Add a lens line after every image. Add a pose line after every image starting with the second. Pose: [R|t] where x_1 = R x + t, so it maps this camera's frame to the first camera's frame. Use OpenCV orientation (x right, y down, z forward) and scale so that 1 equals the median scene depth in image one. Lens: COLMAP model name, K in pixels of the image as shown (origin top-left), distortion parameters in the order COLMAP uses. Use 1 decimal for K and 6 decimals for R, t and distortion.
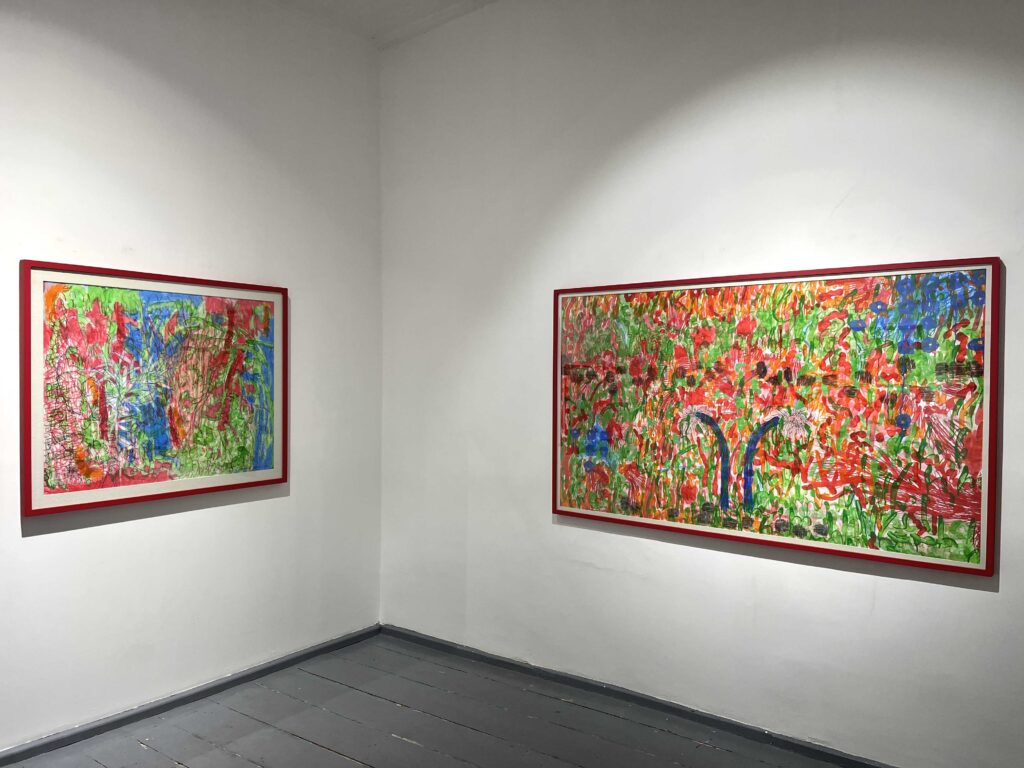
lens RADIAL K [[778.7, 0, 514.1], [0, 778.7, 384.2], [0, 0, 1]] dist [0.042511, -0.019509]
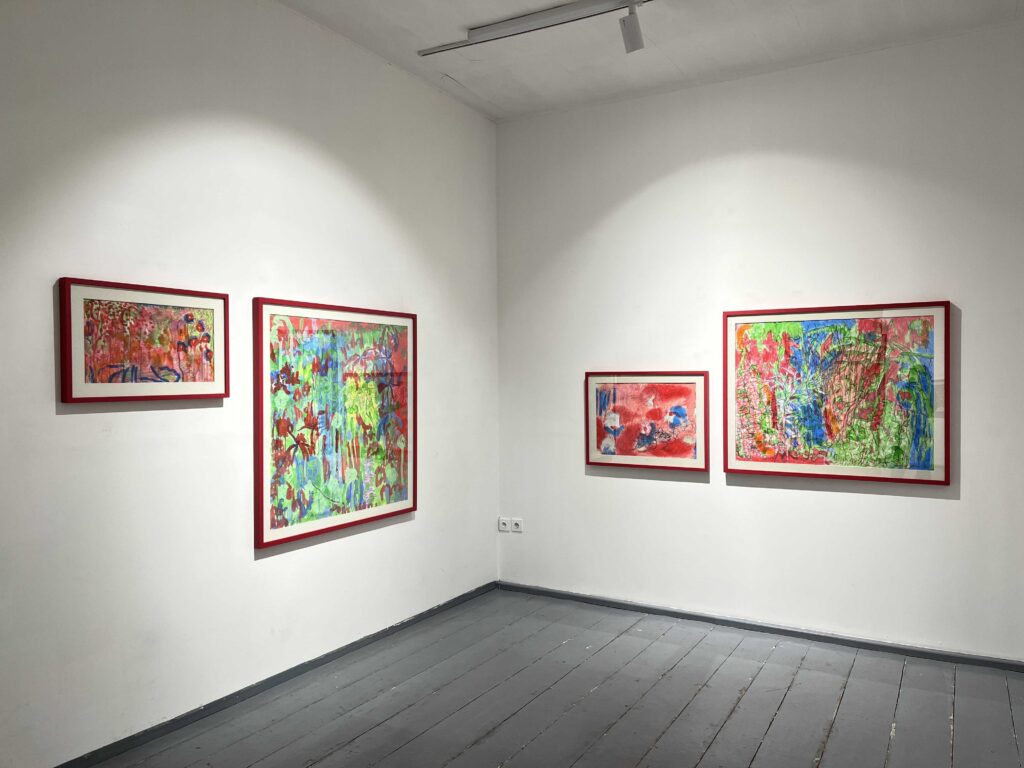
lens RADIAL K [[778.7, 0, 513.6], [0, 778.7, 383.1], [0, 0, 1]] dist [0.042511, -0.019509]
pose [[0.116548, -0.001056, -0.993185, 0.799306], [-0.010436, 0.999943, -0.002288, -0.004226], [0.993130, 0.010632, 0.116530, 0.343197]]
